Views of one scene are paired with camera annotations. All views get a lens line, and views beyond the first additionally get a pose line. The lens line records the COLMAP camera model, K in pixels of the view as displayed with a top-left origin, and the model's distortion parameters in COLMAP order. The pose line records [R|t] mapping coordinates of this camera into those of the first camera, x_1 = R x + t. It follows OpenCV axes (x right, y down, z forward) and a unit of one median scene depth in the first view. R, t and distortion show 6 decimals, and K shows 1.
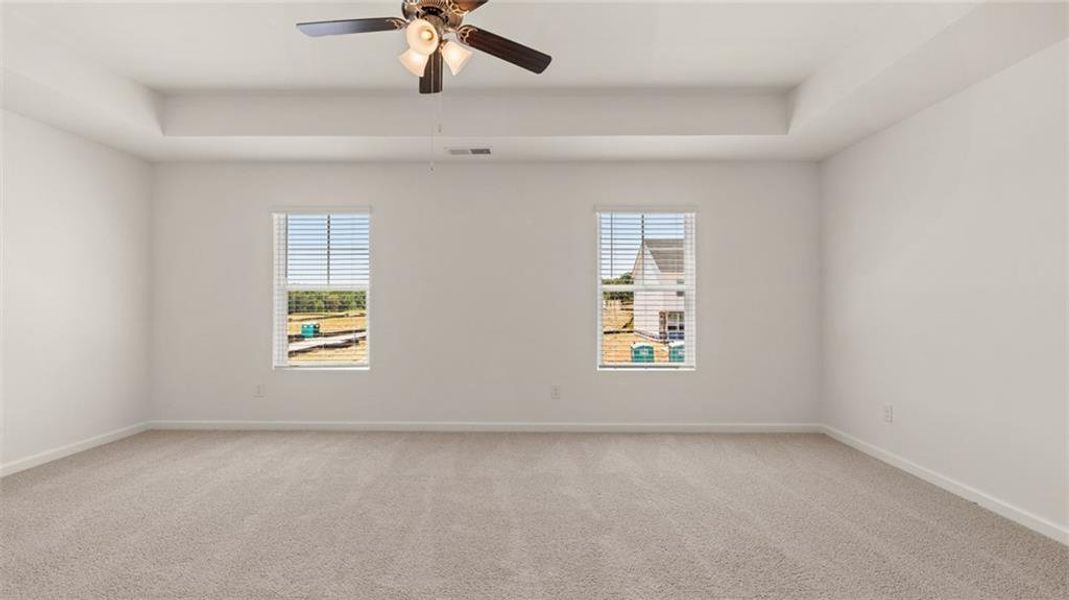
lens RADIAL K [[448.2, 0, 529.2], [0, 448.2, 305.9], [0, 0, 1]] dist [-0.002596, -0.000423]
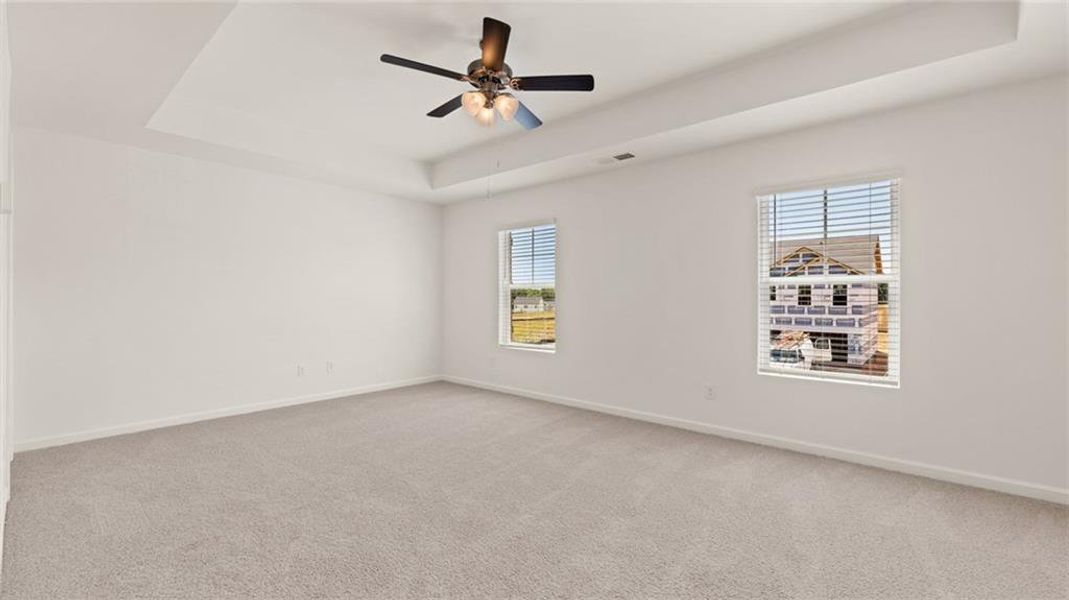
lens RADIAL K [[448.2, 0, 529.2], [0, 448.2, 305.9], [0, 0, 1]] dist [-0.002596, -0.000423]
pose [[0.758611, 0.012678, -0.651421, 0.417219], [-0.003225, 0.999871, 0.015704, -0.004230], [0.651536, -0.009812, 0.758554, 0.034671]]
